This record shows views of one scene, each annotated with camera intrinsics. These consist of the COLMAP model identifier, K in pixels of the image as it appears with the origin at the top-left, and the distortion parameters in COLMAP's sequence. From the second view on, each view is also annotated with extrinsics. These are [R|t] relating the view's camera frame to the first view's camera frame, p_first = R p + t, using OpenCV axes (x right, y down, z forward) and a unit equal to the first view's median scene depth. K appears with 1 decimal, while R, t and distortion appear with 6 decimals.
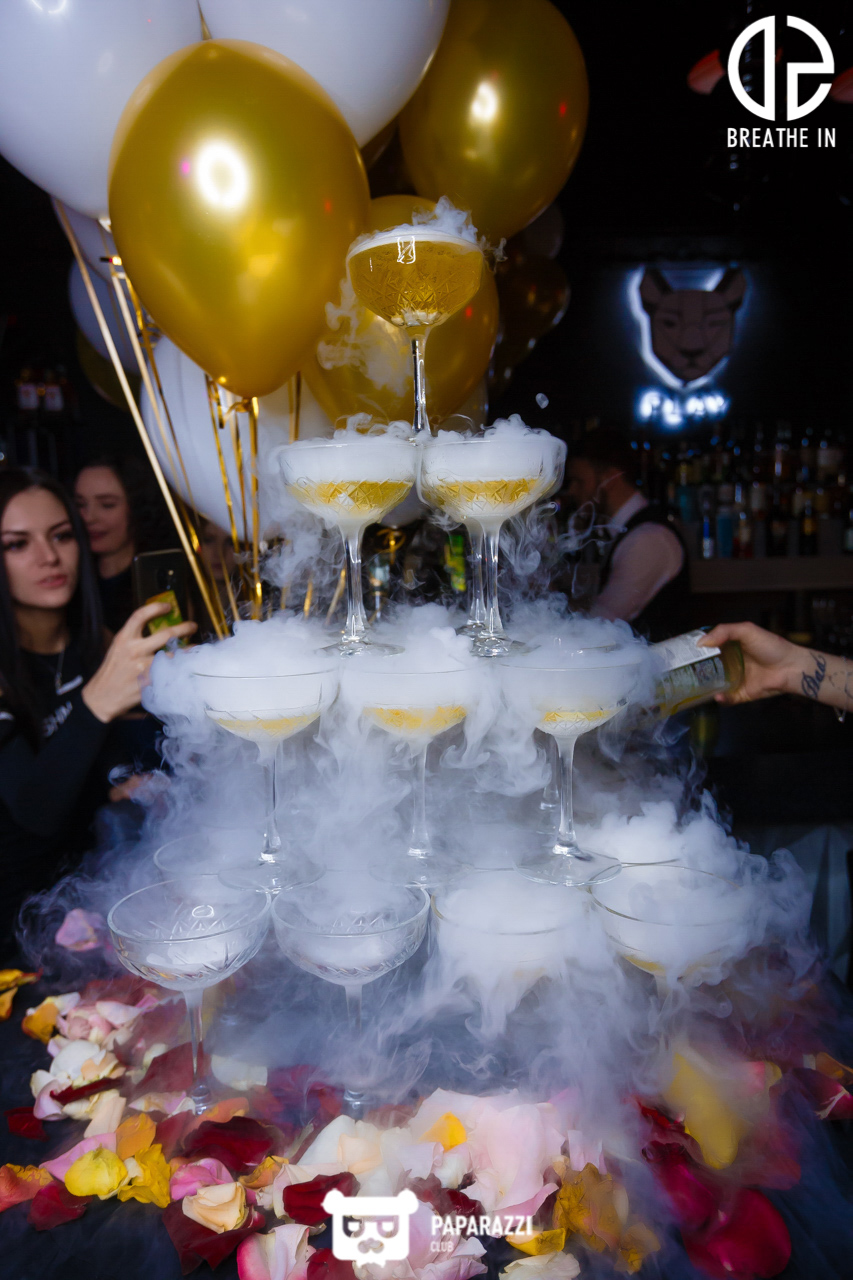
lens RADIAL K [[921.2, 0, 426.5], [0, 921.2, 640.0], [0, 0, 1]] dist [0.005953, 0.001751]
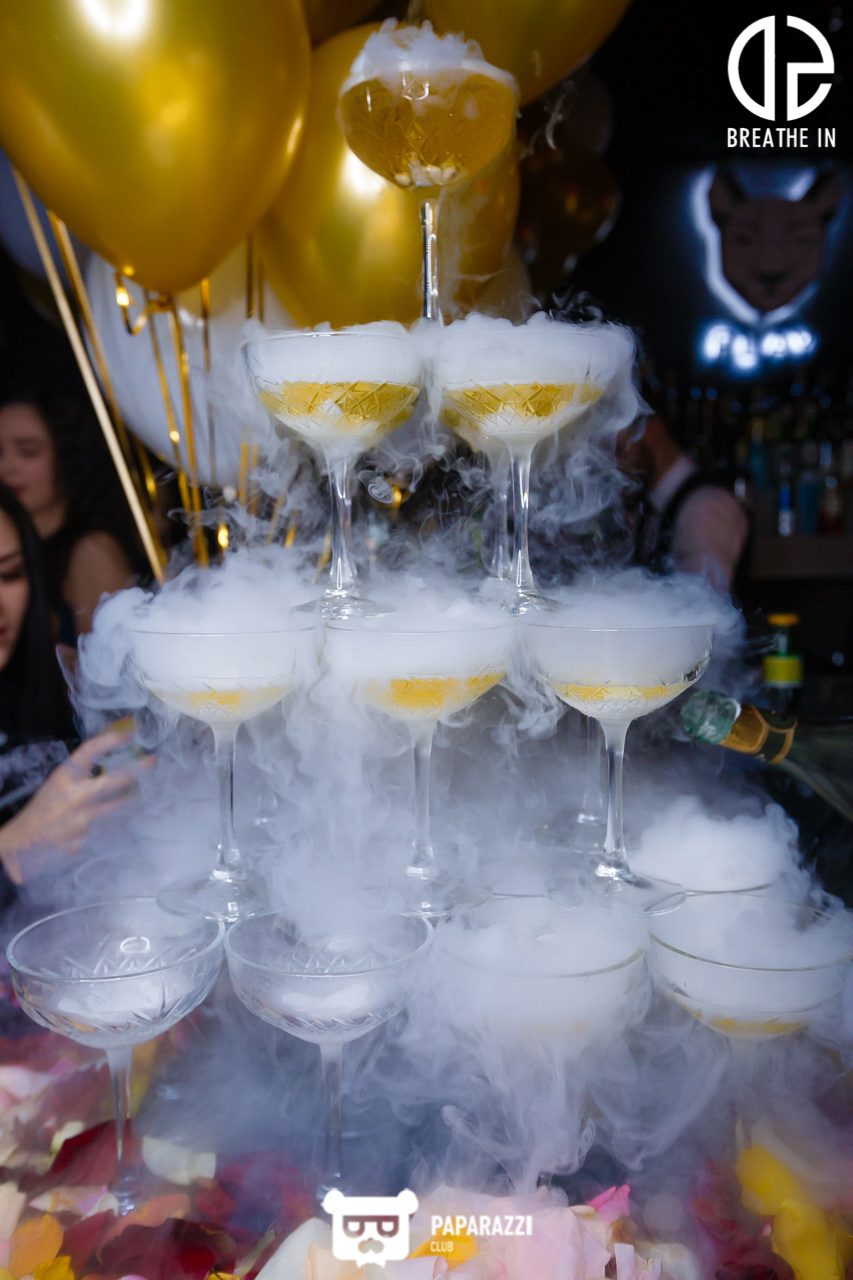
lens RADIAL K [[1124.4, 0, 426.5], [0, 1124.4, 640.0], [0, 0, 1]] dist [0.047920, 0.012603]
pose [[0.999873, 0.014579, -0.006381, 0.000044], [-0.014594, 0.999891, -0.002346, 0.037851], [0.006346, 0.002439, 0.999977, 0.060177]]
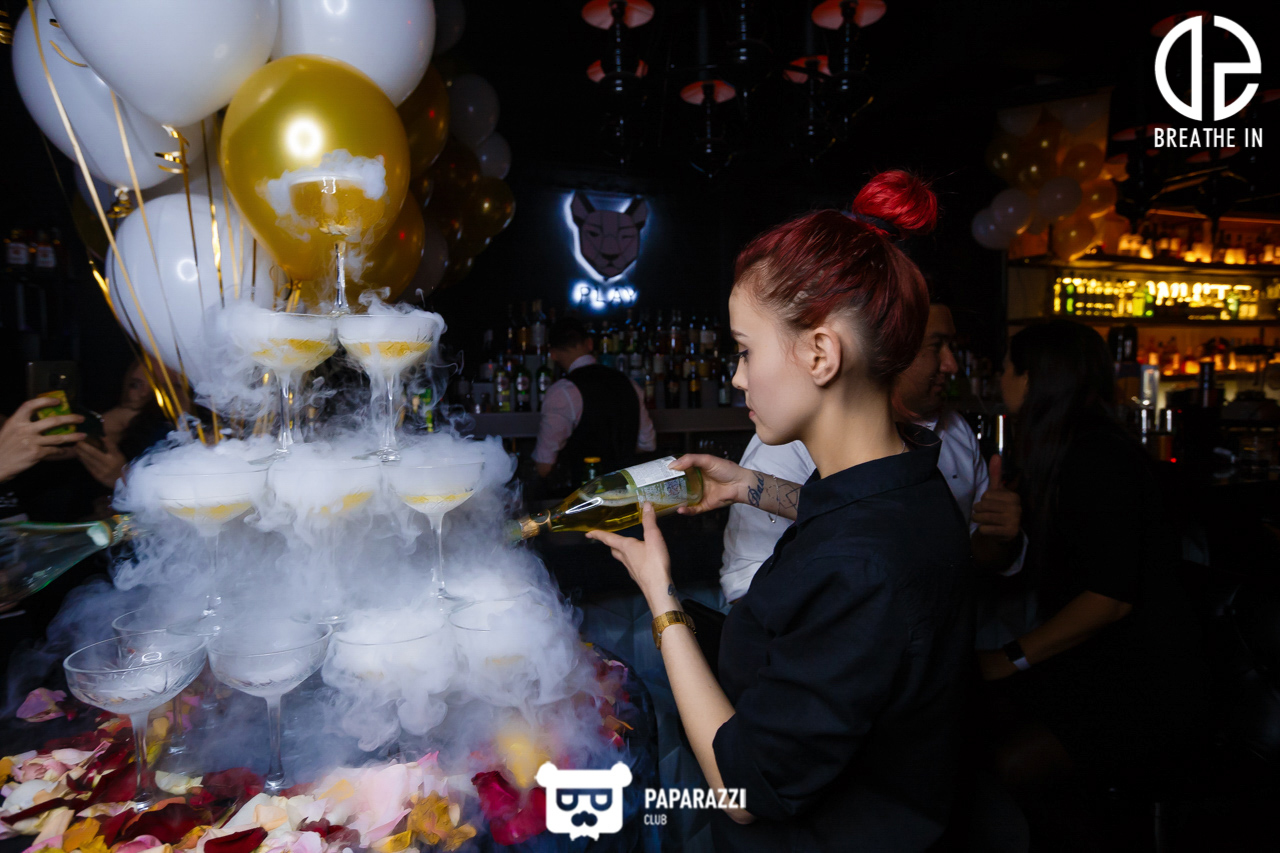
lens RADIAL K [[767.5, 0, 670.8], [0, 767.5, 406.3], [0, 0, 1]] dist [-0.040015, 0.025435]
pose [[0.951119, 0.011604, 0.308606, 0.115815], [0.017965, 0.995523, -0.092799, 0.047304], [-0.308301, 0.093807, 0.946652, -0.263338]]
